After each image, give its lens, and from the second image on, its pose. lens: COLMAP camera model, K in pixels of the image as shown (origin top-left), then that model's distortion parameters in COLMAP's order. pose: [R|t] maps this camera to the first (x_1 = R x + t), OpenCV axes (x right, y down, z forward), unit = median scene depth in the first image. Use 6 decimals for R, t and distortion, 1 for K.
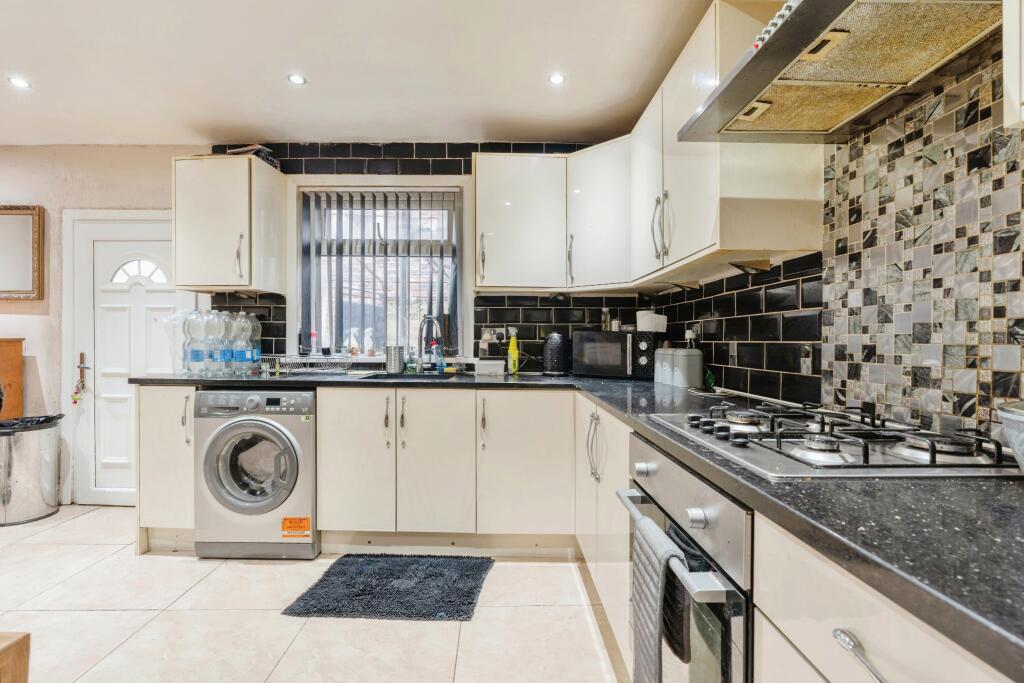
lens RADIAL K [[469.1, 0, 510.7], [0, 469.1, 341.4], [0, 0, 1]] dist [-0.000593, -0.000213]
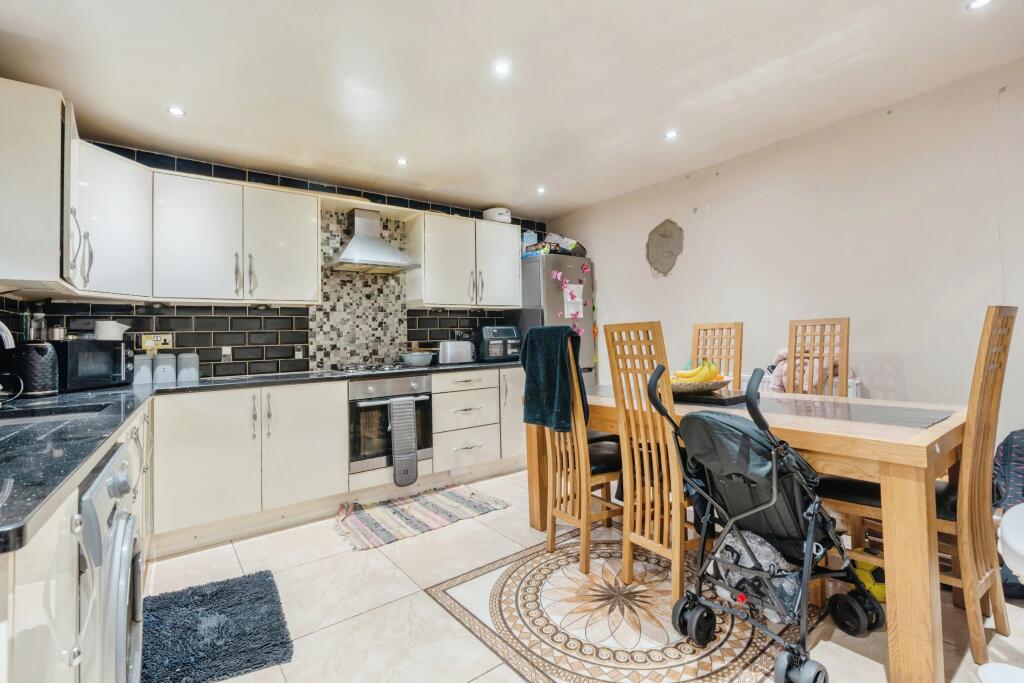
lens RADIAL K [[469.1, 0, 511.1], [0, 469.1, 339.9], [0, 0, 1]] dist [-0.000593, -0.000213]
pose [[-0.618762, 0.012756, 0.785475, -2.212980], [0.026584, 0.999636, 0.004708, -0.006227], [-0.785129, 0.023794, -0.618875, 1.940315]]
